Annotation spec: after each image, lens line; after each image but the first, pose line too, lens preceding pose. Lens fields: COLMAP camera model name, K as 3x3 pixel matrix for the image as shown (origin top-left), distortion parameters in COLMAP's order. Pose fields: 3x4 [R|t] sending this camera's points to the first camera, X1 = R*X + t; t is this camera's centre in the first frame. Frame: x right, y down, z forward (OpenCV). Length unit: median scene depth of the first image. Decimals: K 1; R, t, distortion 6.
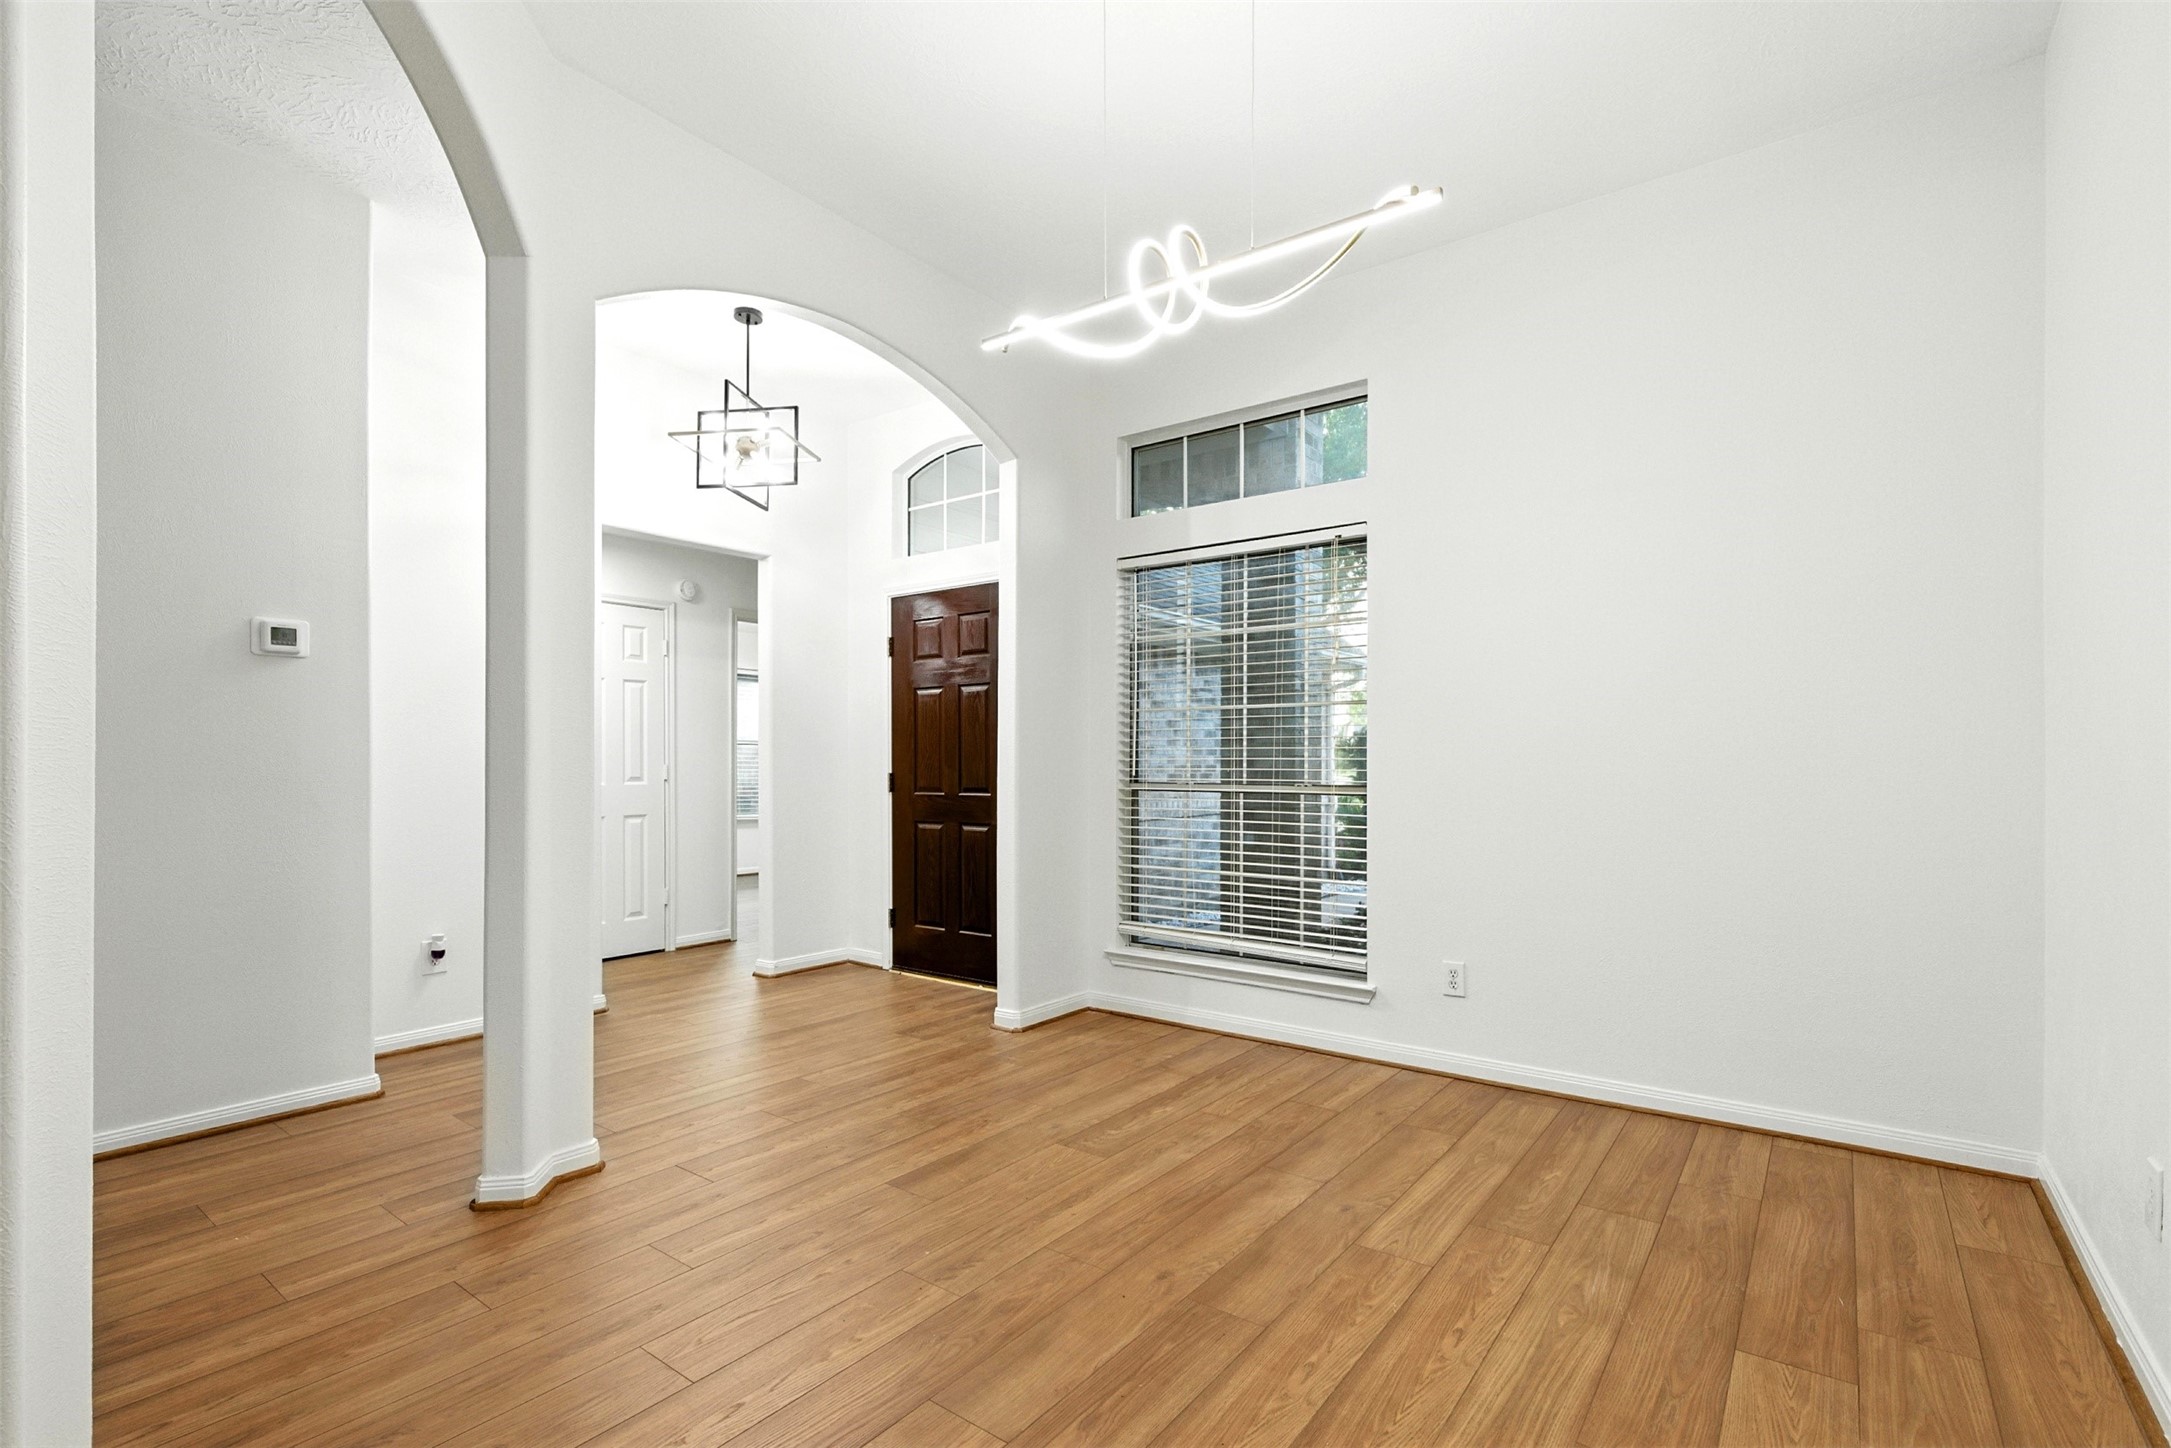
lens RADIAL K [[1006.9, 0, 1091.7], [0, 1006.9, 752.9], [0, 0, 1]] dist [-0.000581, 0.004595]
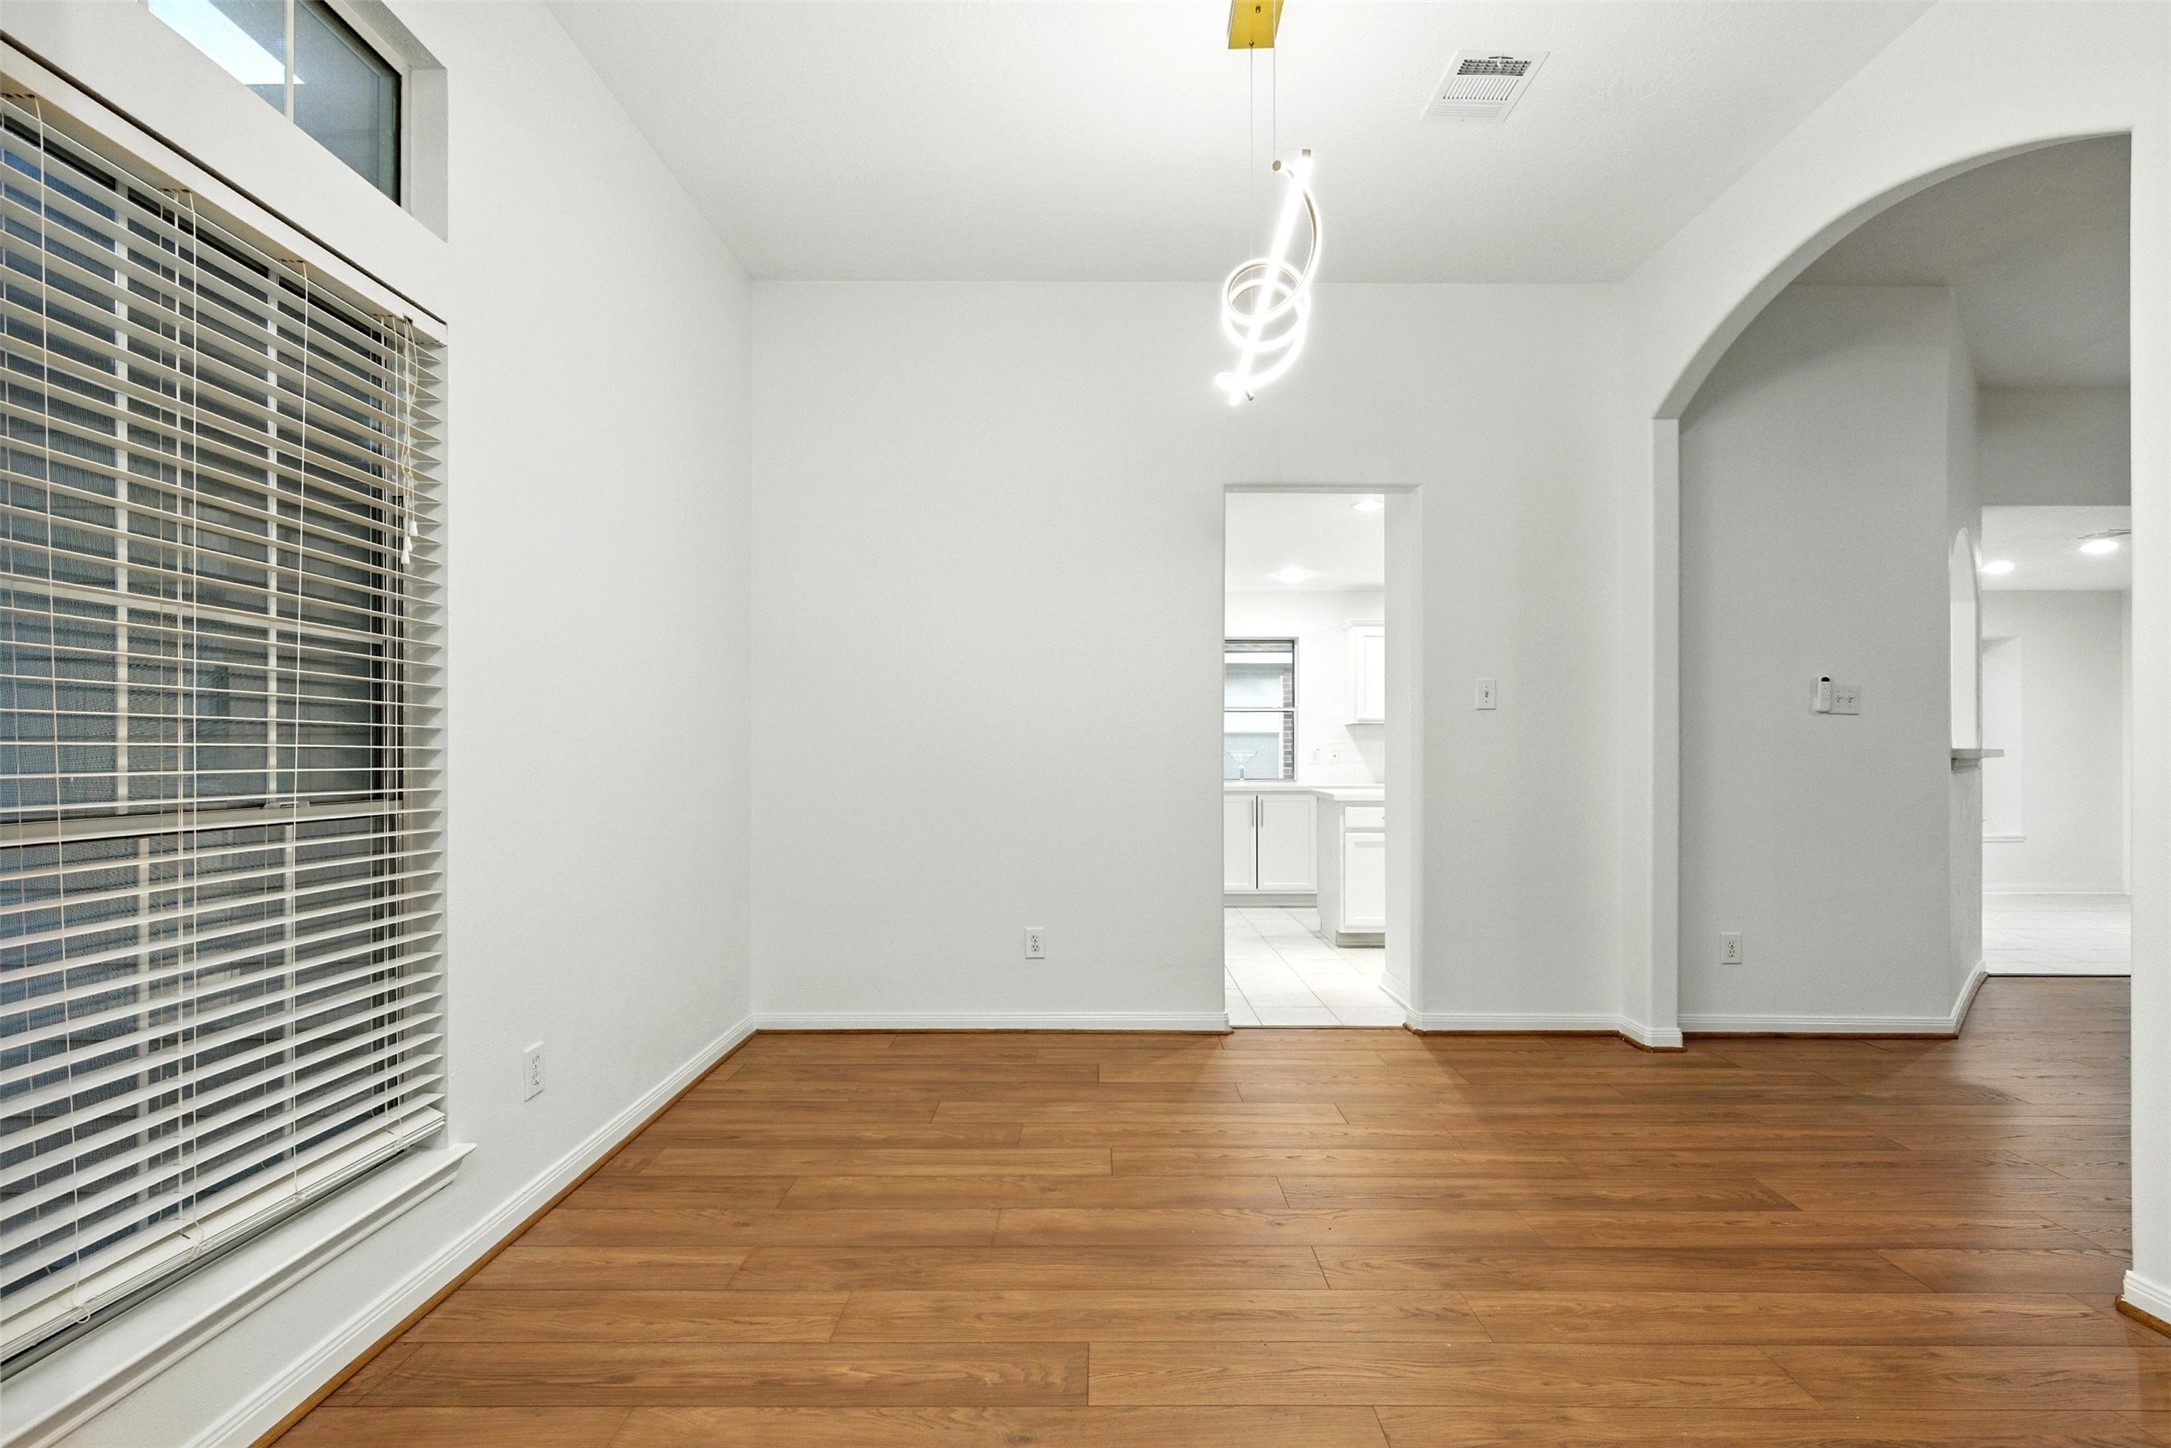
lens RADIAL K [[1006.9, 0, 1097.9], [0, 1006.9, 750.8], [0, 0, 1]] dist [-0.000581, 0.004595]
pose [[-0.603323, -0.001496, 0.797496, -0.502209], [-0.008027, 0.999959, -0.004197, 0.009144], [-0.797457, -0.008933, -0.603310, 1.342083]]
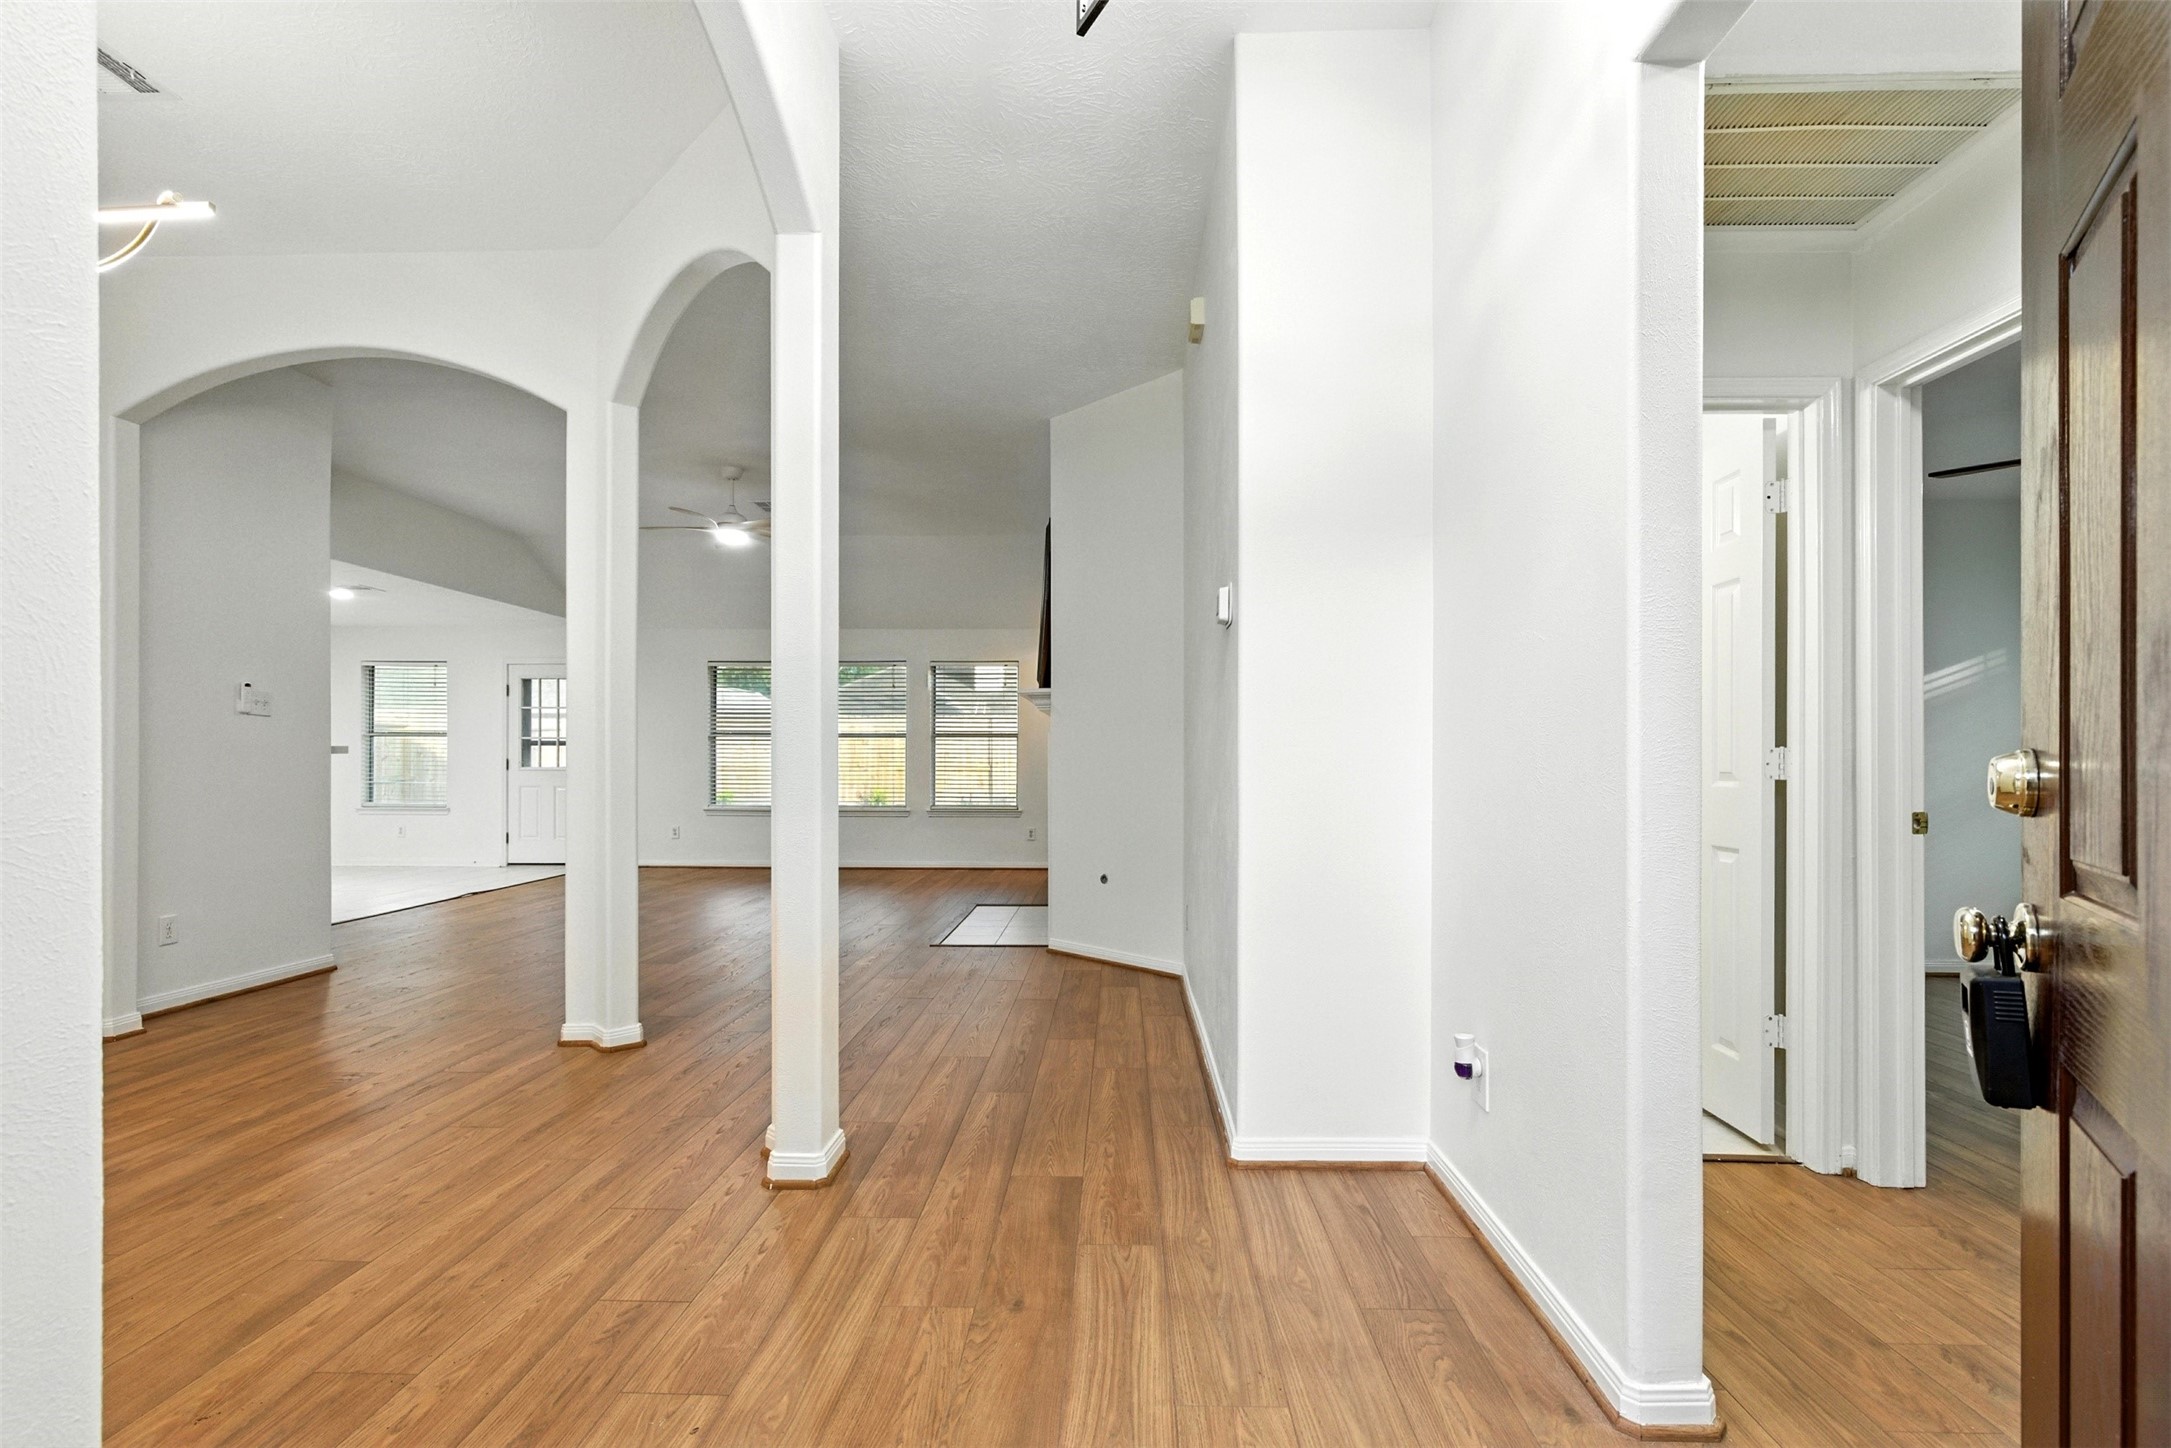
lens RADIAL K [[1006.9, 0, 1086.9], [0, 1006.9, 738.7], [0, 0, 1]] dist [-0.000581, 0.004595]
pose [[-0.820777, -0.011365, -0.571135, -0.188394], [0.005251, 0.999610, -0.027438, 0.034449], [0.571224, -0.025520, -0.820397, 1.788871]]
